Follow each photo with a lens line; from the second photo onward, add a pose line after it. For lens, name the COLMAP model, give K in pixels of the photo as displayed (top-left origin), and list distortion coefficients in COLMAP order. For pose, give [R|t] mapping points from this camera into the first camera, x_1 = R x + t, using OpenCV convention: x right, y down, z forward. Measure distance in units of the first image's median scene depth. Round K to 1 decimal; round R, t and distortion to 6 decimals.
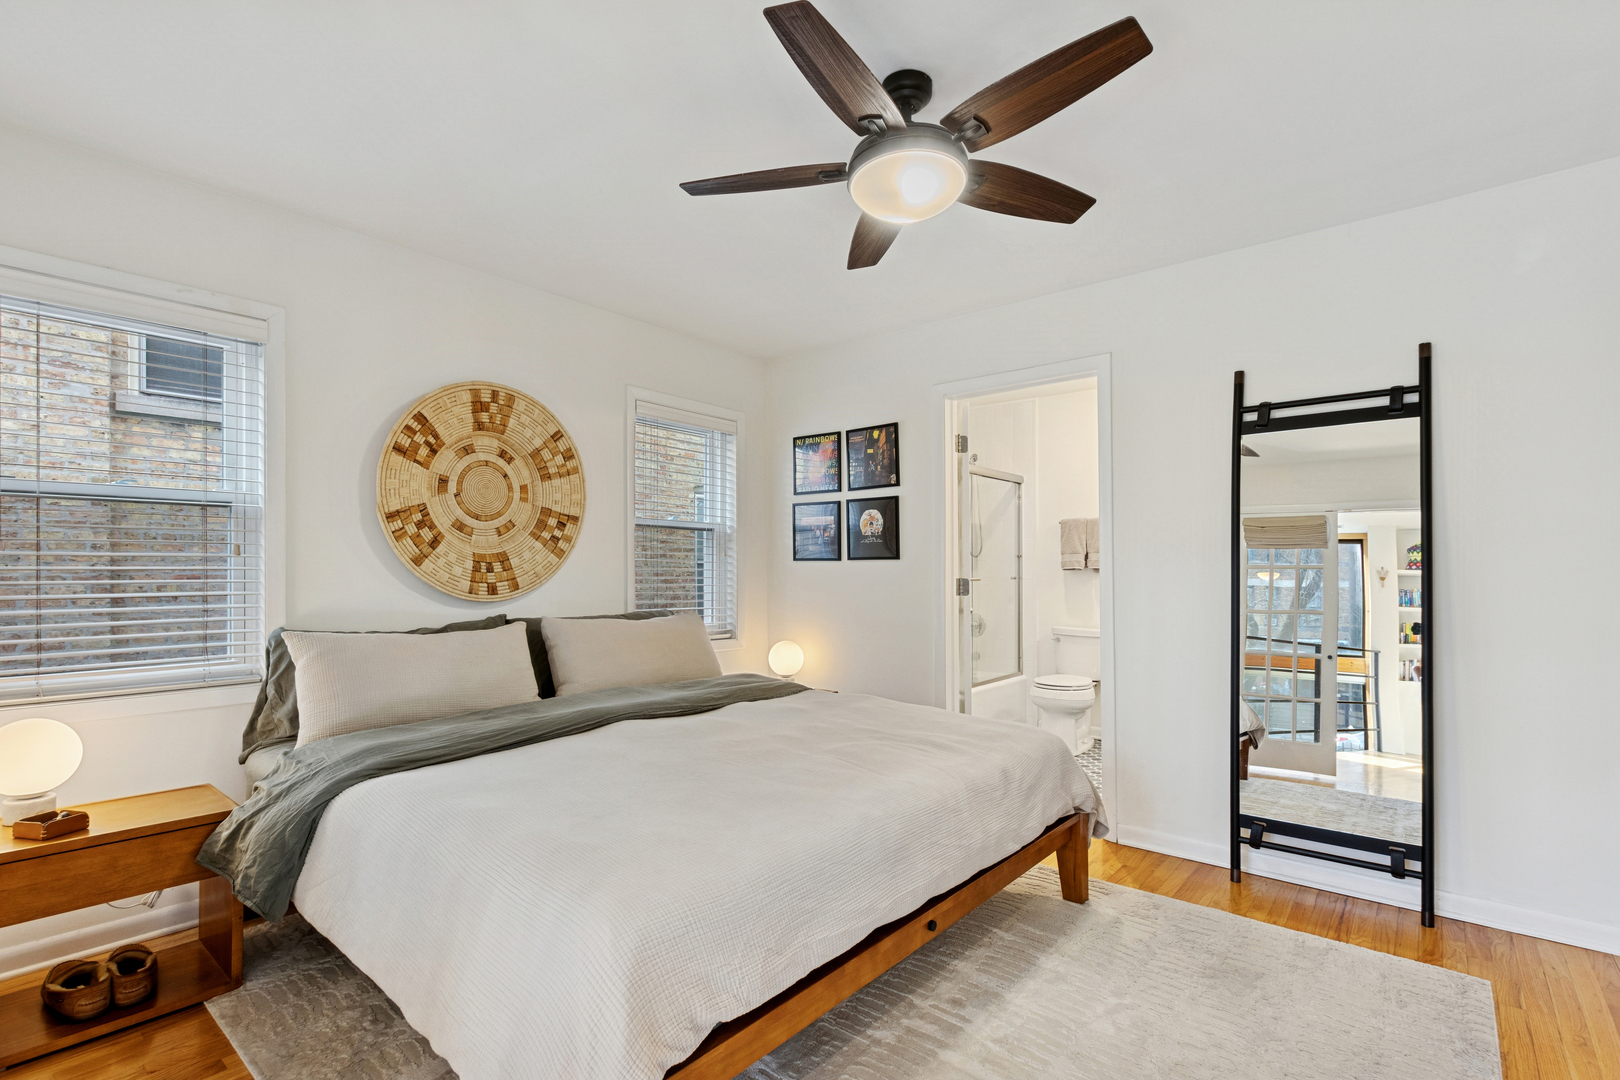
lens RADIAL K [[749.2, 0, 811.0], [0, 749.2, 565.3], [0, 0, 1]] dist [0.008793, -0.004541]
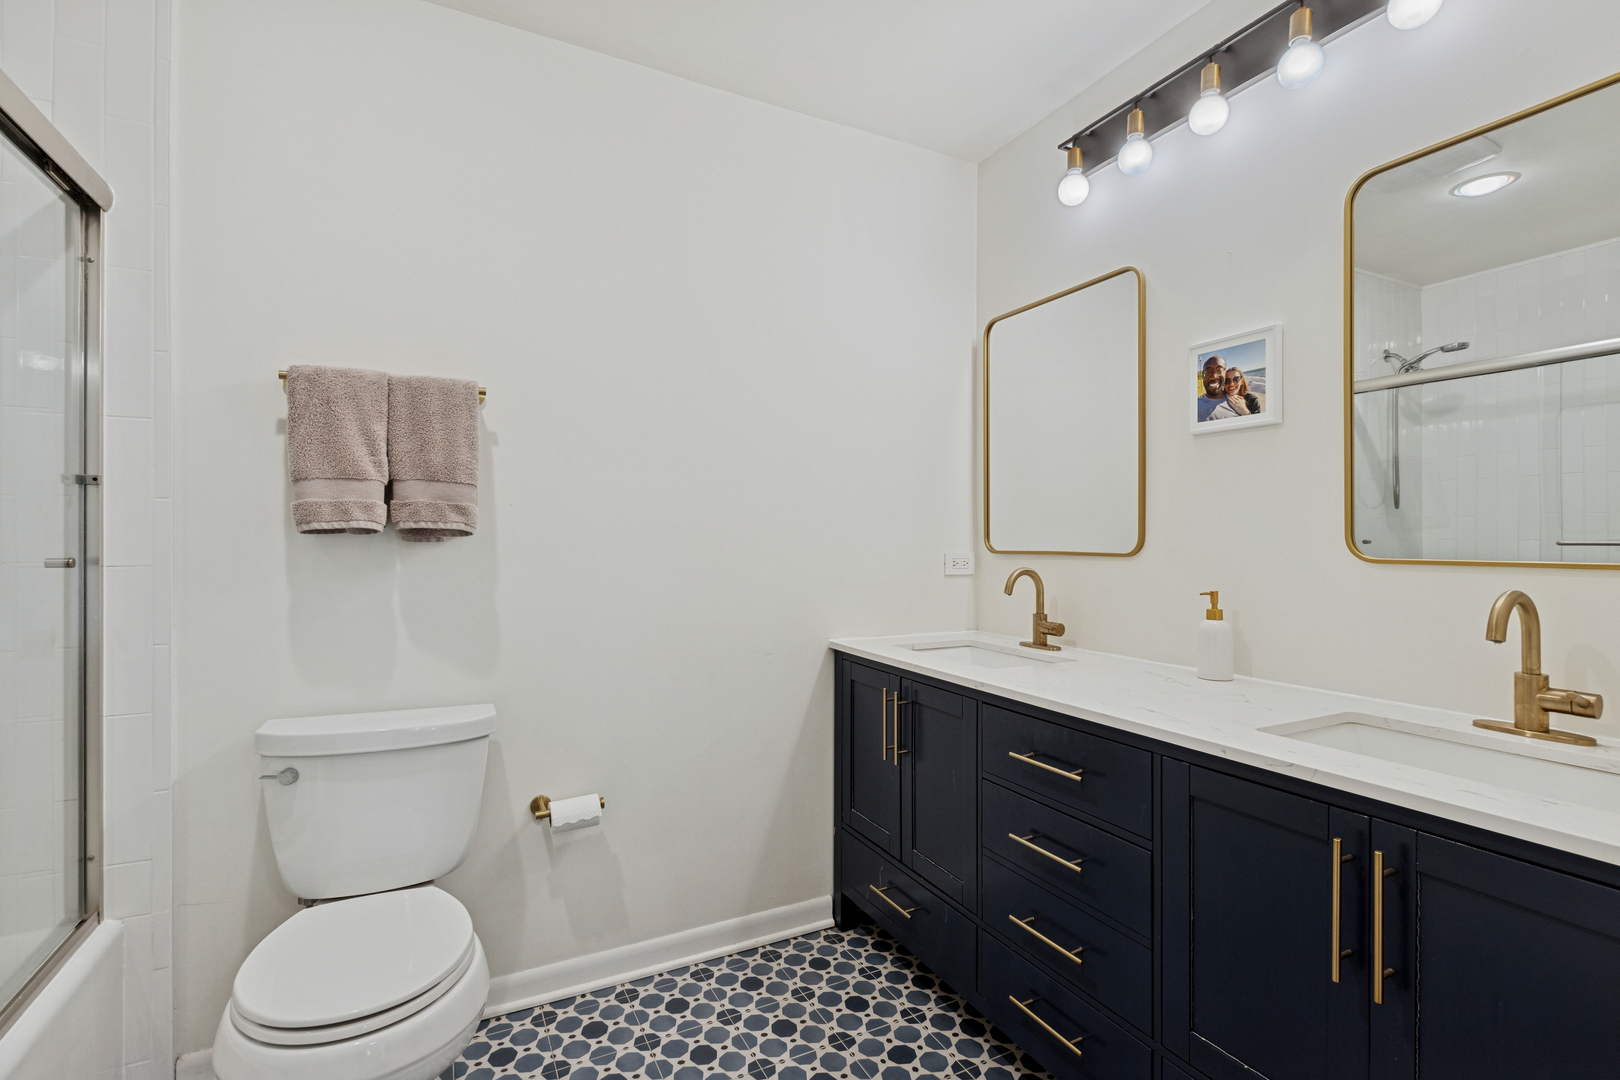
lens RADIAL K [[749.2, 0, 810.4], [0, 749.2, 540.6], [0, 0, 1]] dist [0.008793, -0.004541]
pose [[0.394047, 0.005140, 0.919076, 0.146490], [-0.011804, 0.999930, -0.000531, 0.007723], [-0.919015, -0.010639, 0.394080, 0.722050]]
